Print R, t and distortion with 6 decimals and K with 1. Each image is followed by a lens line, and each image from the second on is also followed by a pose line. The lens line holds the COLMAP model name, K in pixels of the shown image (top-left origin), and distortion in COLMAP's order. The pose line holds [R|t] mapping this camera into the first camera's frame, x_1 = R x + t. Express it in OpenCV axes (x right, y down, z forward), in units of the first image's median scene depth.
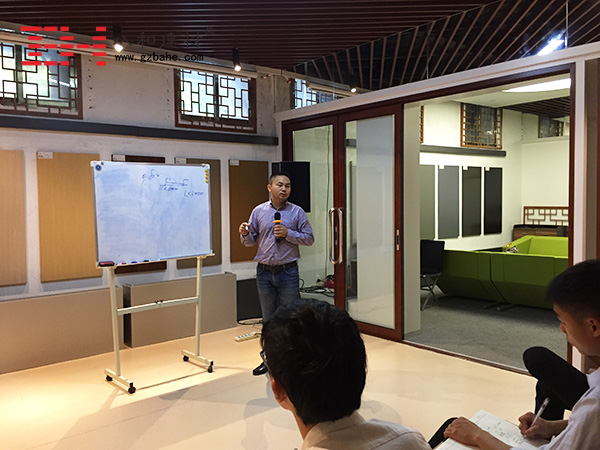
lens RADIAL K [[512.1, 0, 300.0], [0, 512.1, 225.0], [0, 0, 1]] dist [0.087739, -0.131443]
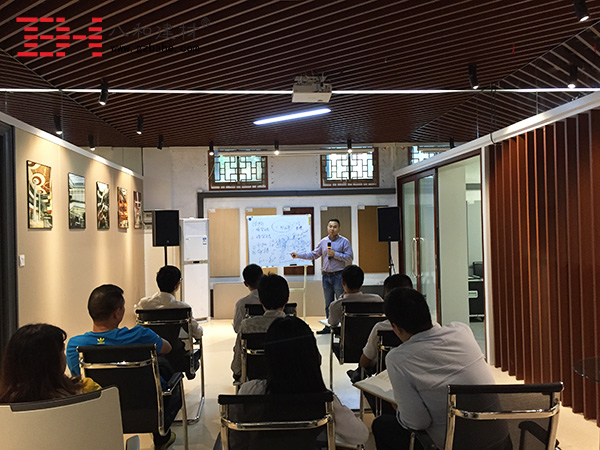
lens RADIAL K [[512.1, 0, 300.0], [0, 512.1, 225.0], [0, 0, 1]] dist [0.087739, -0.131443]
pose [[0.806361, -0.003532, -0.591413, 0.665035], [-0.019530, 0.999278, -0.032596, -0.017449], [0.591101, 0.037834, 0.805710, -0.353916]]
